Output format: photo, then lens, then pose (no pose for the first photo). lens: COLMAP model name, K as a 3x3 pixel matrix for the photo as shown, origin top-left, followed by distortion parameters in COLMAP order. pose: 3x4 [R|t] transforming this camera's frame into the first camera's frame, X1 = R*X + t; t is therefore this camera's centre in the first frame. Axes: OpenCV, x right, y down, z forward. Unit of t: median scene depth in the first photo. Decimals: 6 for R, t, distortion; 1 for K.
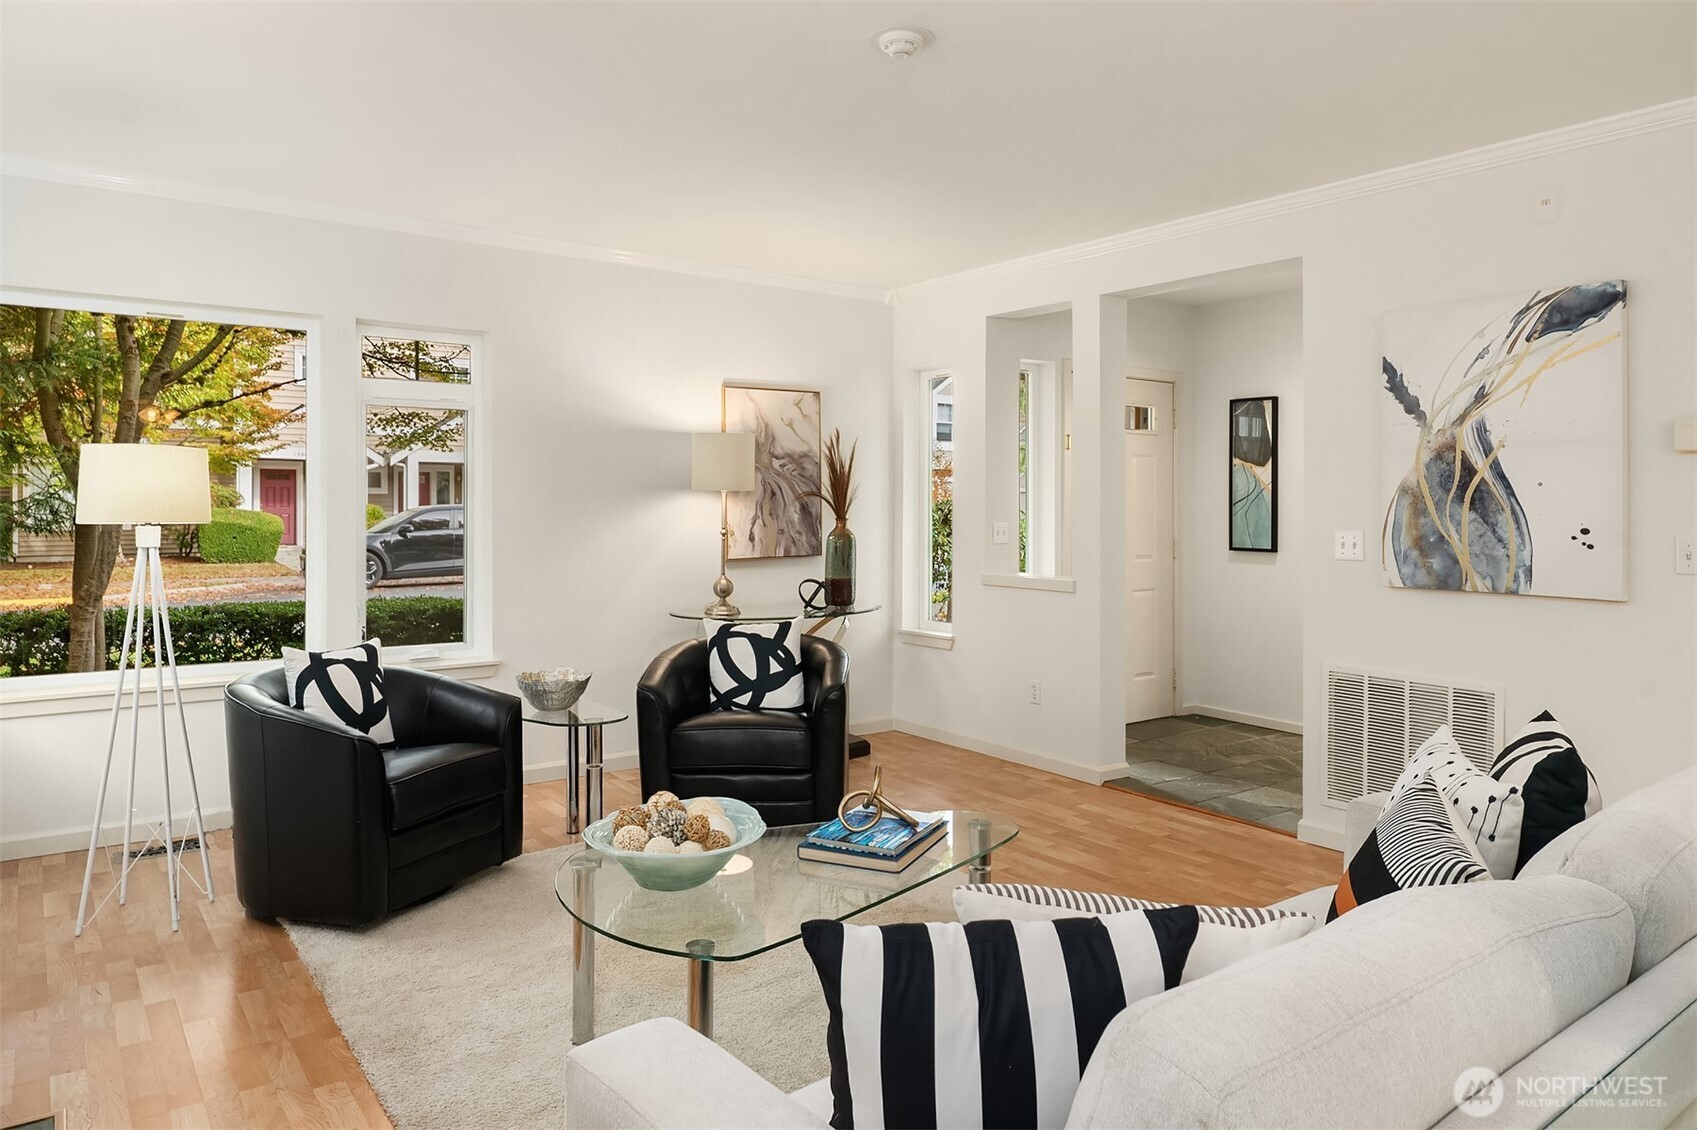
lens RADIAL K [[1115.3, 0, 839.6], [0, 1115.3, 498.0], [0, 0, 1]] dist [-0.002545, -0.002823]
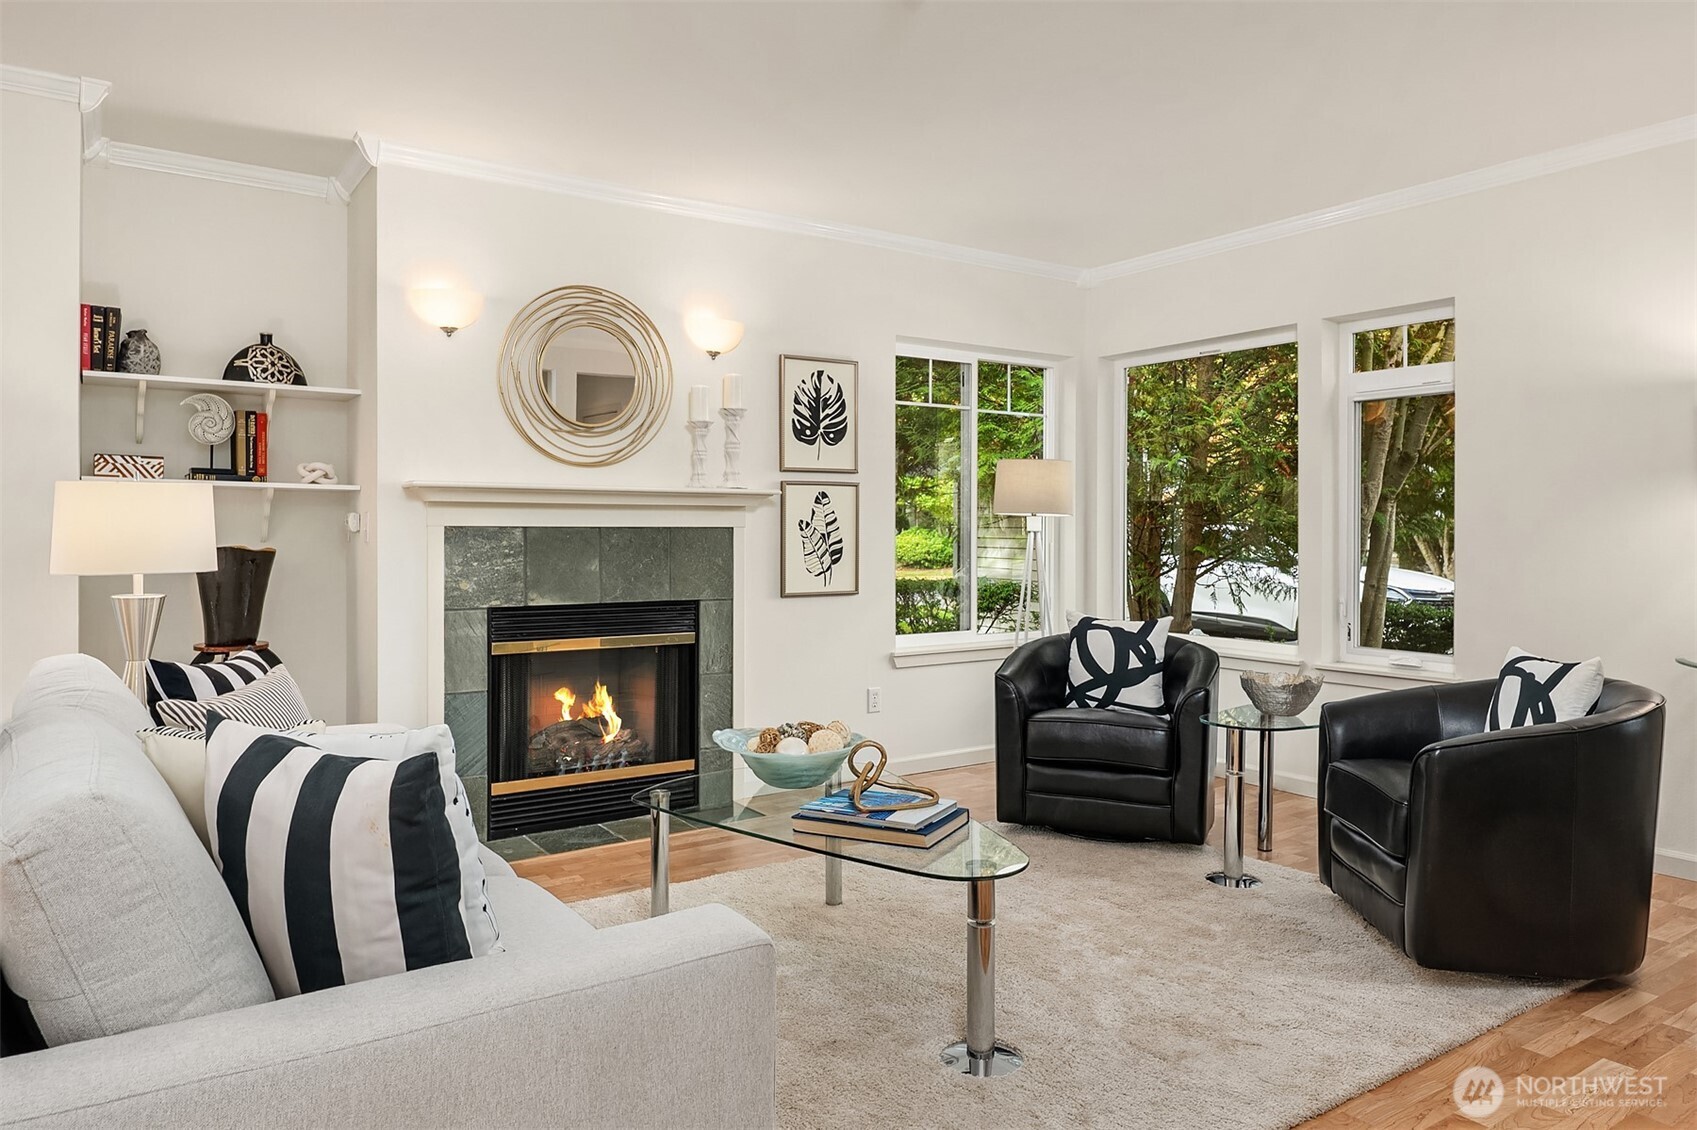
lens RADIAL K [[1115.3, 0, 843.3], [0, 1115.3, 535.9], [0, 0, 1]] dist [-0.002545, -0.002823]
pose [[-0.032258, -0.000381, -0.999480, 0.699870], [0.005918, 0.999982, -0.000572, 0.046612], [0.999462, -0.005933, -0.032255, 0.721311]]
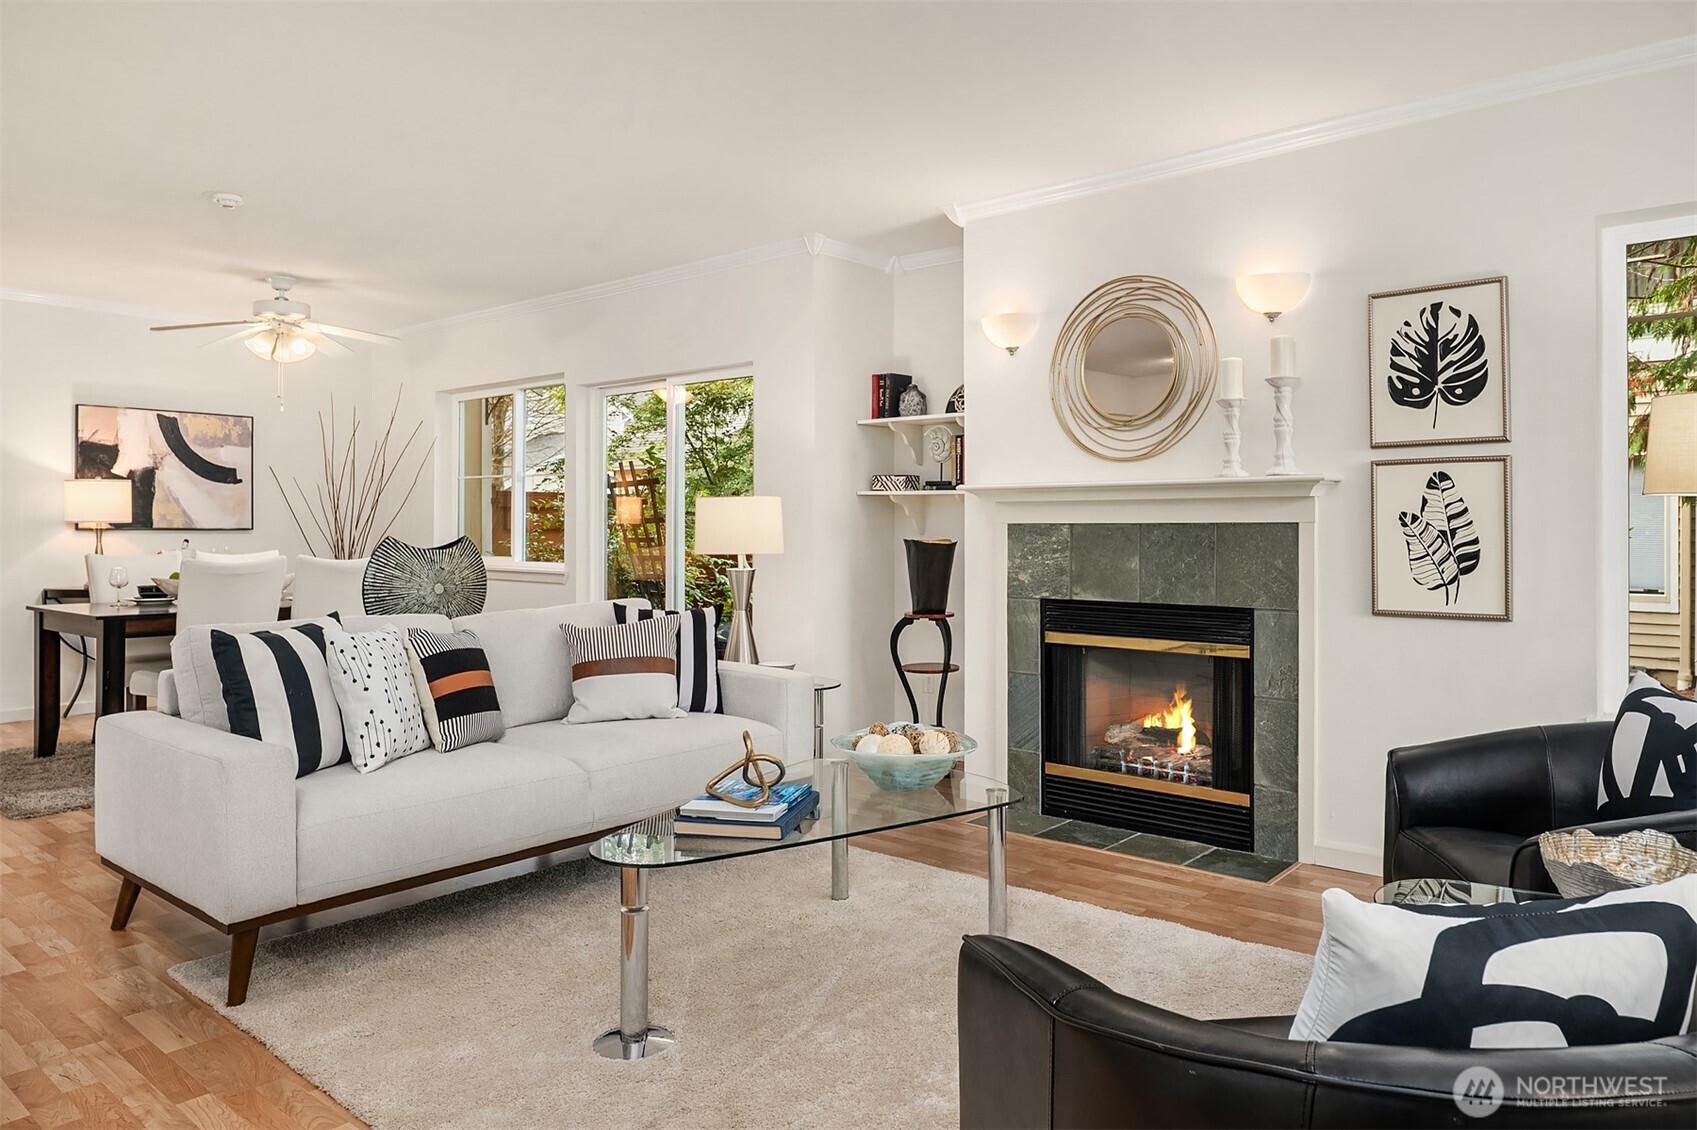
lens RADIAL K [[1115.3, 0, 859.1], [0, 1115.3, 522.9], [0, 0, 1]] dist [-0.002545, -0.002823]
pose [[-0.971737, -0.005685, -0.235997, 0.115358], [-0.002675, 0.999911, -0.013070, 0.049882], [0.236050, -0.012070, -0.971666, 1.409924]]
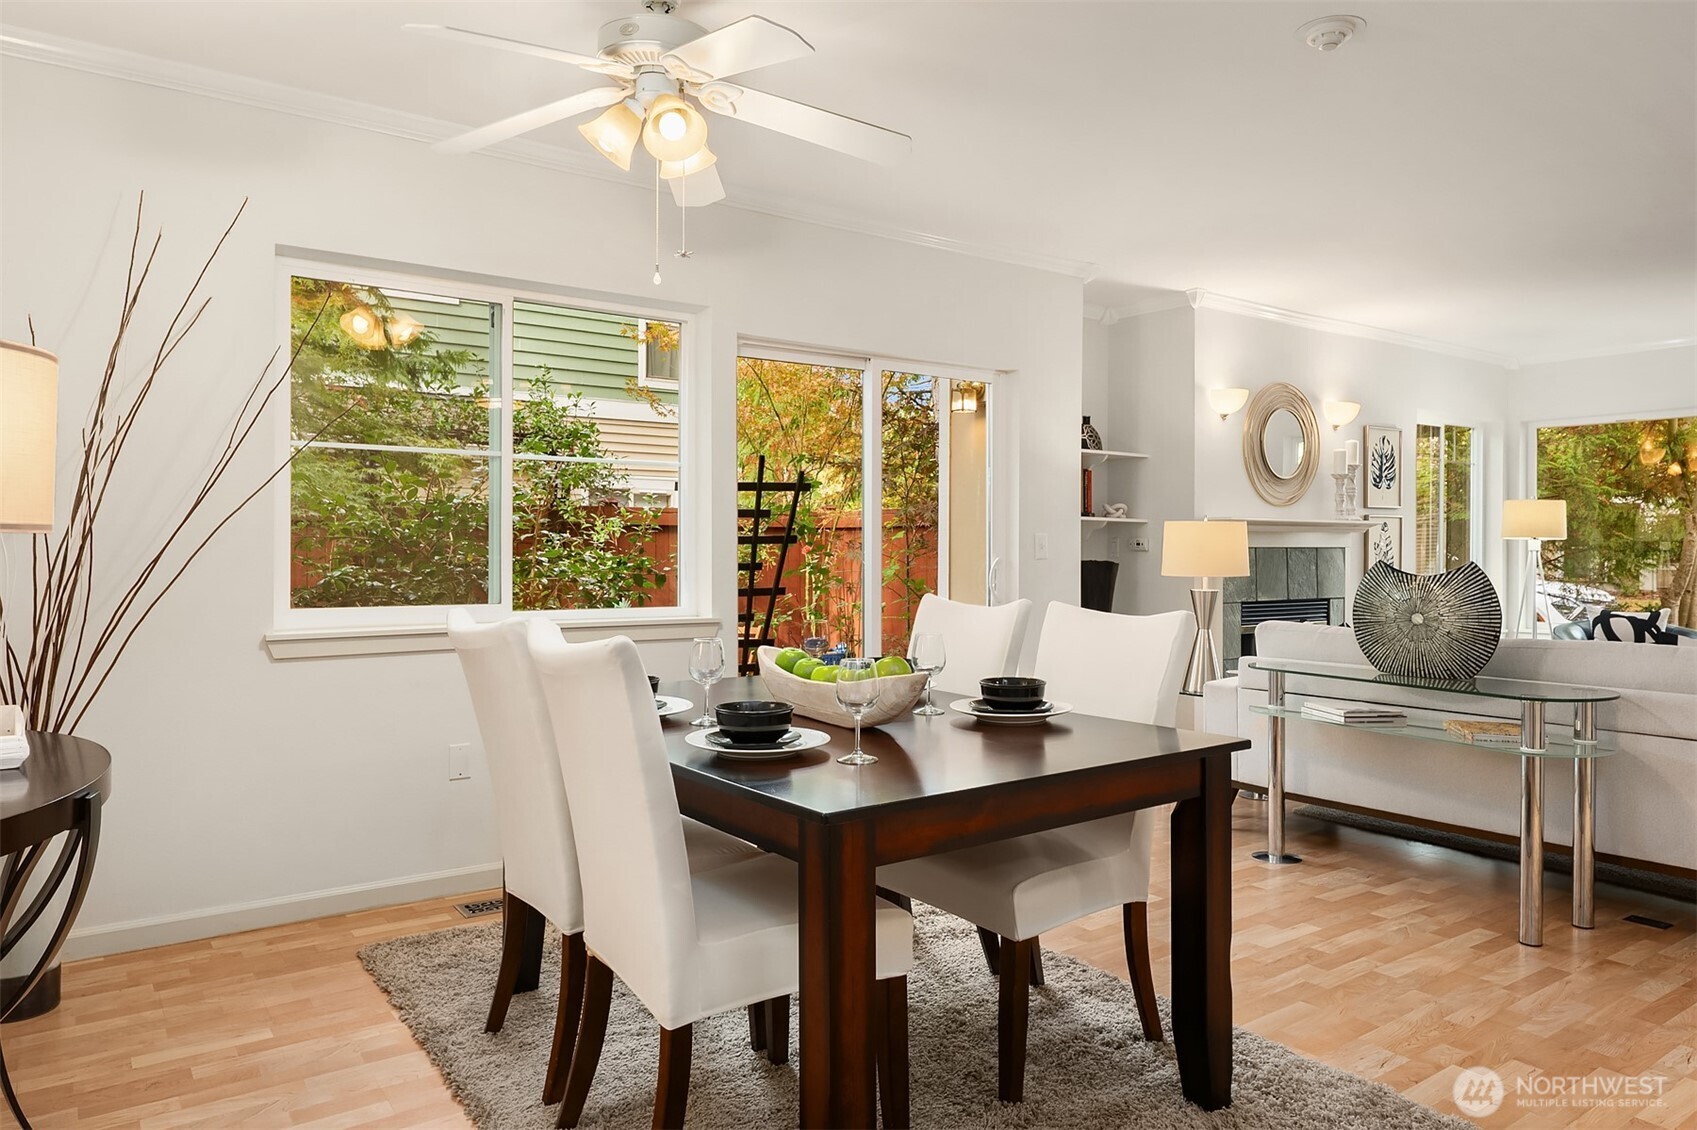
lens RADIAL K [[1111.8, 0, 867.5], [0, 1111.8, 523.7], [0, 0, 1]] dist [0.001653, -0.000719]
pose [[0.005379, -0.023474, -0.999710, 1.206294], [0.003652, 0.999718, -0.023454, 0.037064], [0.999979, -0.003524, 0.005463, -0.168257]]
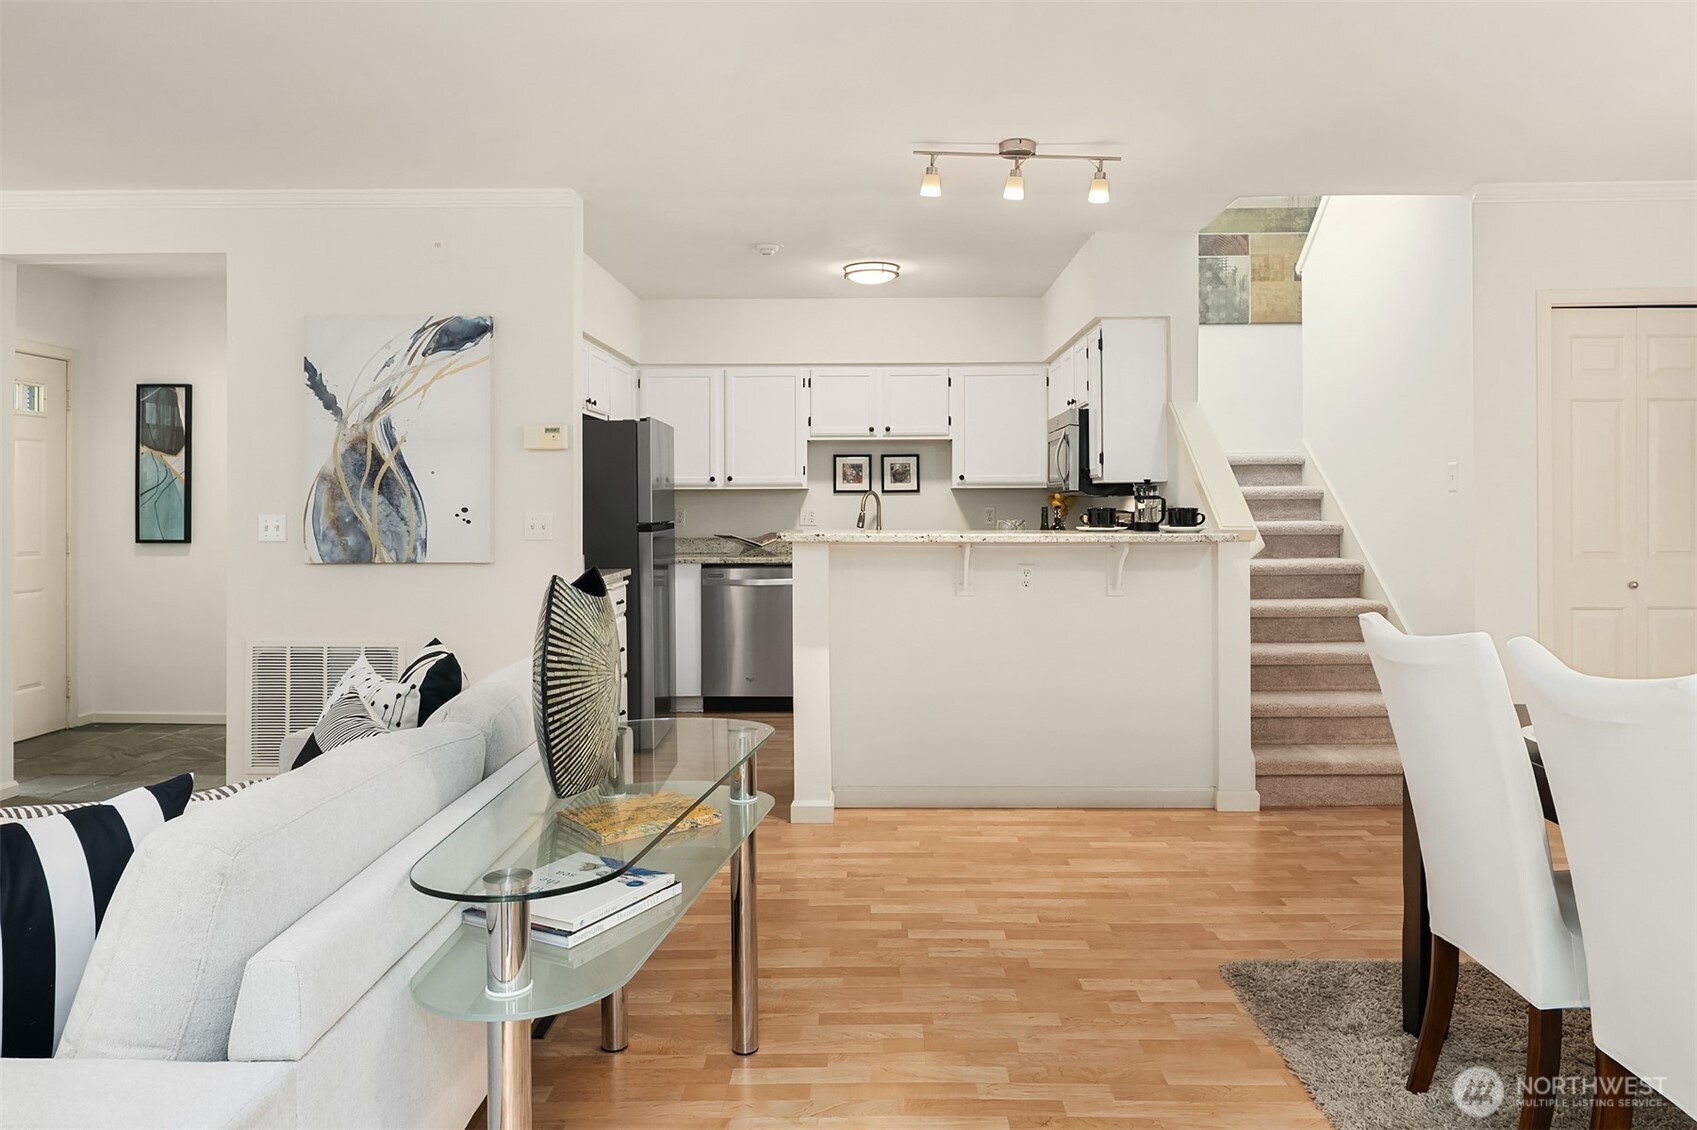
lens RADIAL K [[1121.5, 0, 870.2], [0, 1121.5, 486.2], [0, 0, 1]] dist [-0.003424, -0.011440]
pose [[0.596177, 0.004679, 0.802840, -0.072650], [0.001460, 0.999975, -0.006913, 0.010946], [-0.802852, 0.005293, 0.596155, -0.119258]]
